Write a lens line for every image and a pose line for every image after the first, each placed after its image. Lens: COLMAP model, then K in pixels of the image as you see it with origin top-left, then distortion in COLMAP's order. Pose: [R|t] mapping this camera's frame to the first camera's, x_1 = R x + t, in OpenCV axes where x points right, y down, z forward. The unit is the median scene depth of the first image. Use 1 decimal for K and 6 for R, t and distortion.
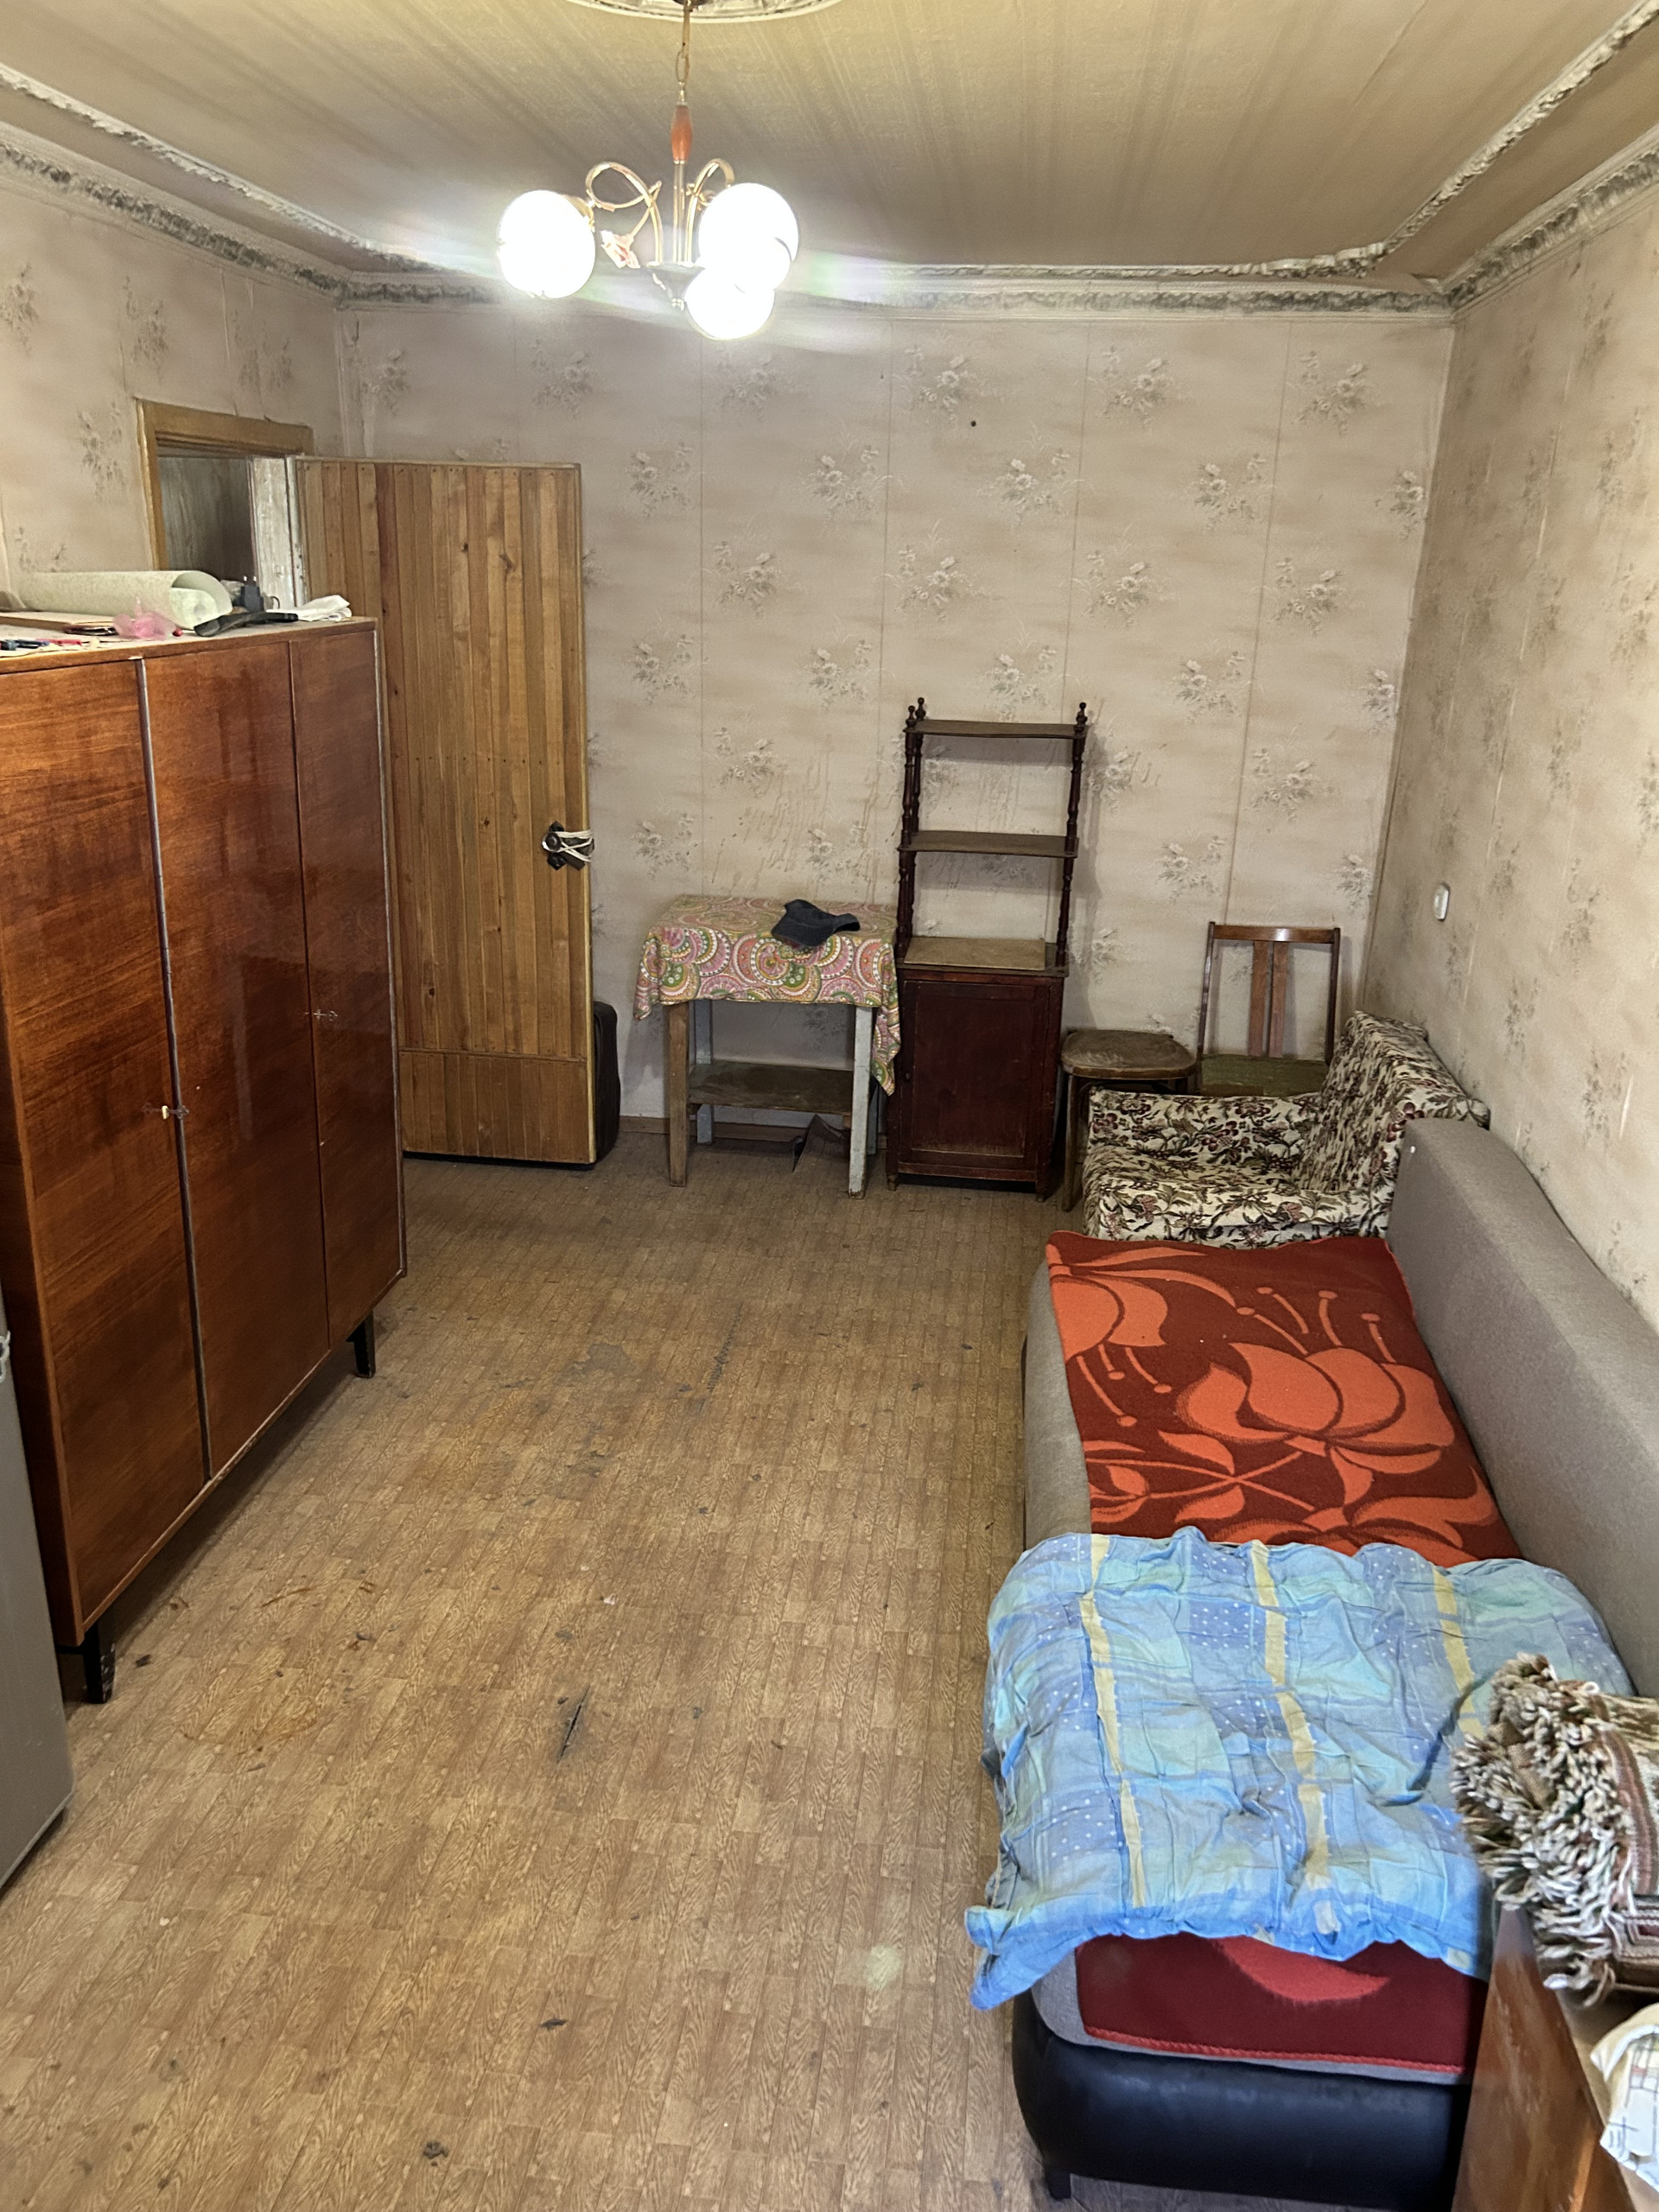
lens RADIAL K [[1675.9, 0, 825.4], [0, 1675.9, 1121.3], [0, 0, 1]] dist [0.055872, -0.067345]
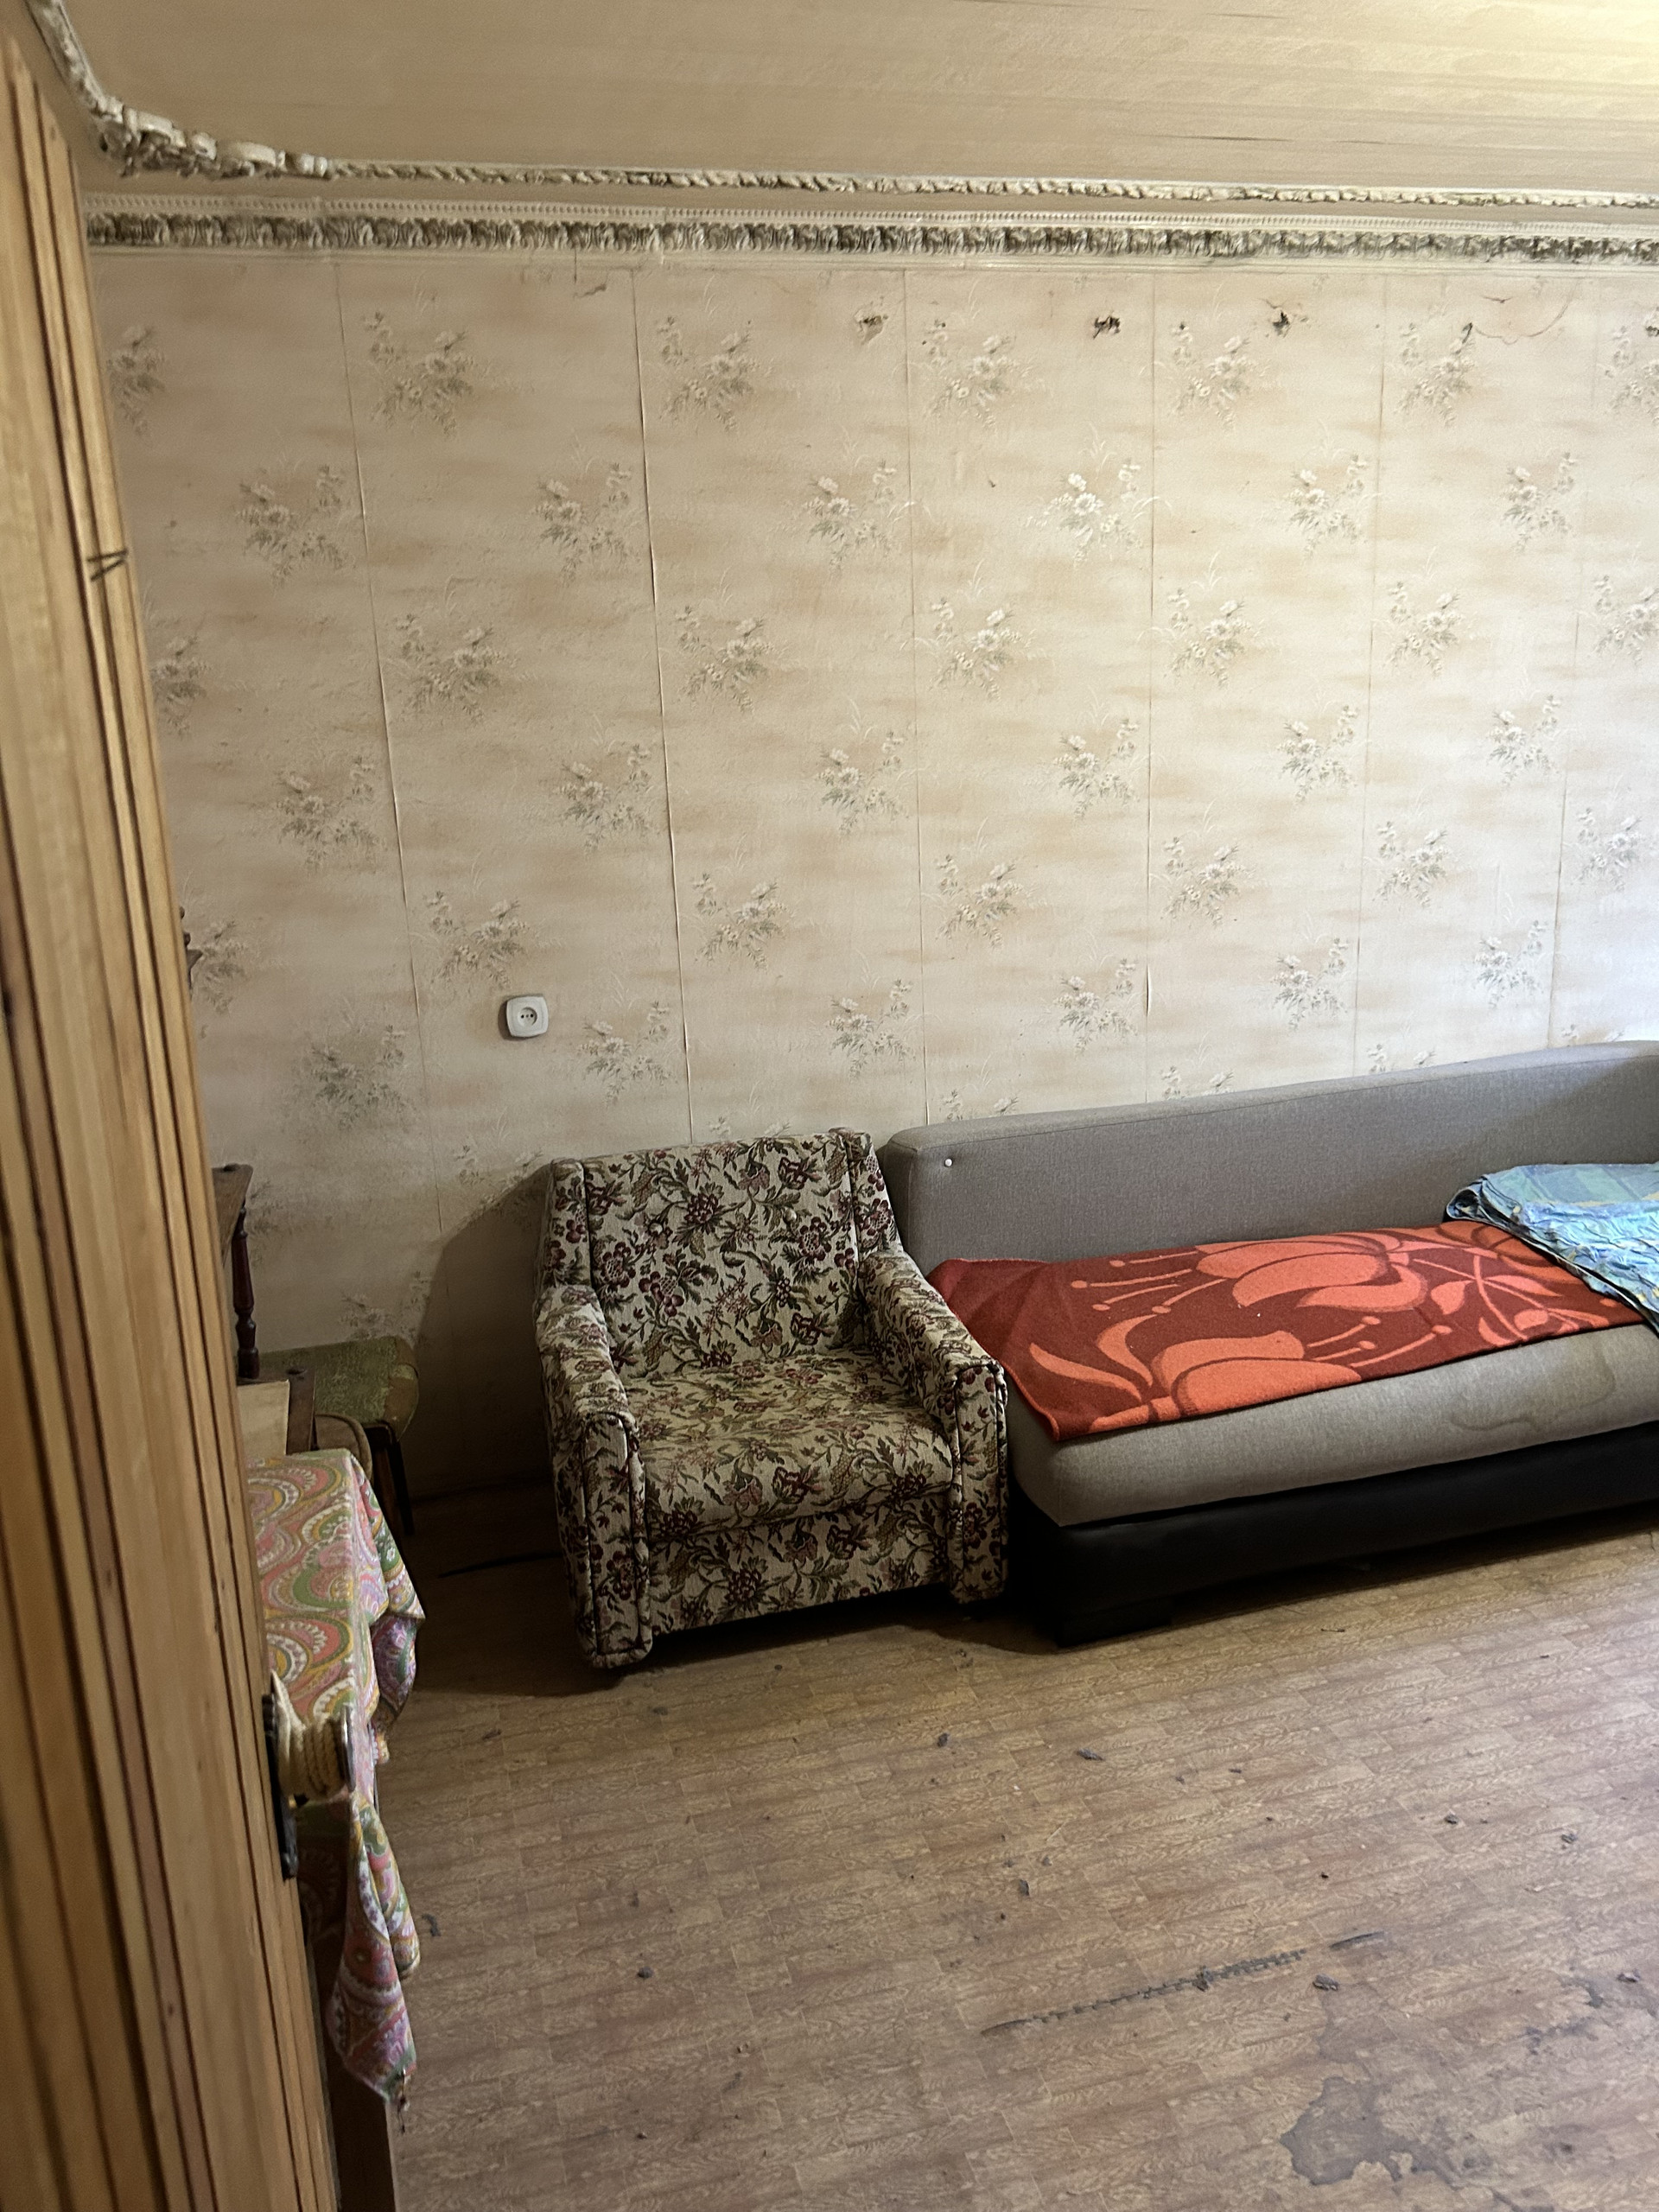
lens RADIAL K [[1675.9, 0, 769.9], [0, 1675.9, 1047.8], [0, 0, 1]] dist [0.055872, -0.067345]
pose [[-0.370916, -0.228649, 0.900078, -0.636557], [0.324361, 0.876277, 0.356270, -0.543625], [-0.870179, 0.424097, -0.250861, 1.598531]]
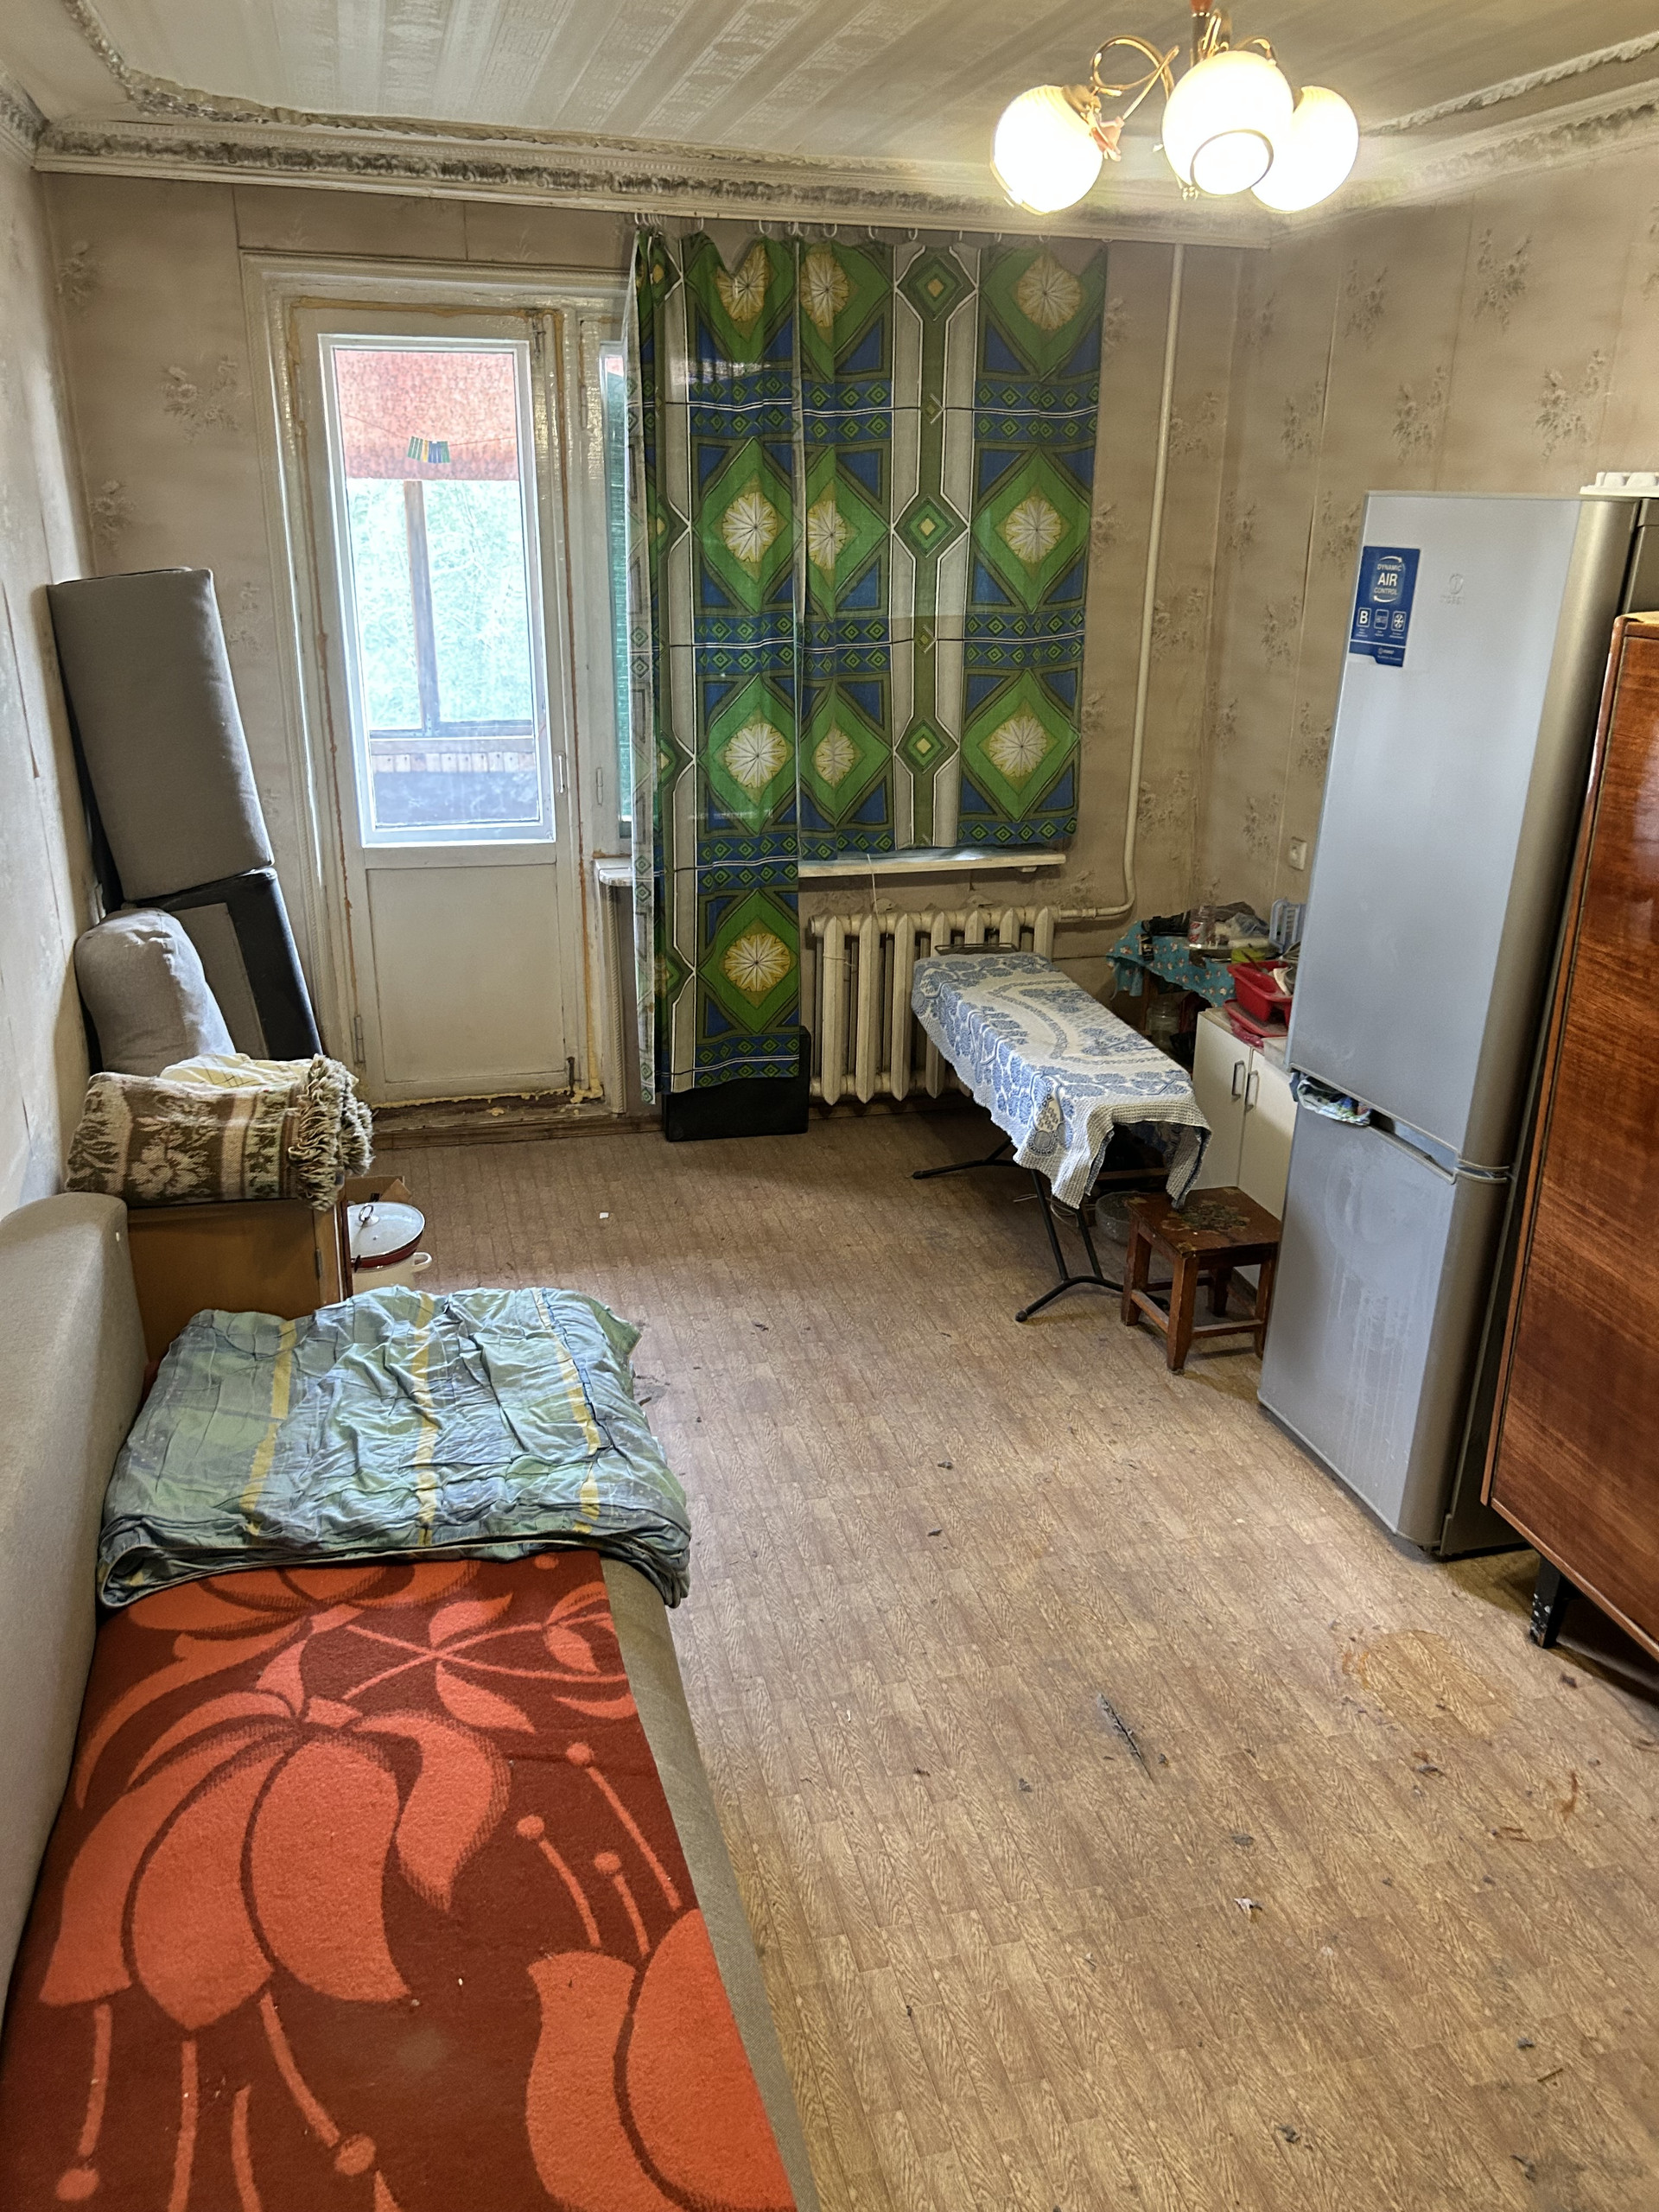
lens RADIAL K [[1675.9, 0, 834.8], [0, 1675.9, 1115.8], [0, 0, 1]] dist [0.055872, -0.067345]
pose [[-0.930279, 0.096362, -0.353972, 0.301629], [-0.149101, 0.782283, 0.604816, -0.461806], [0.335188, 0.615425, -0.713373, 1.366387]]
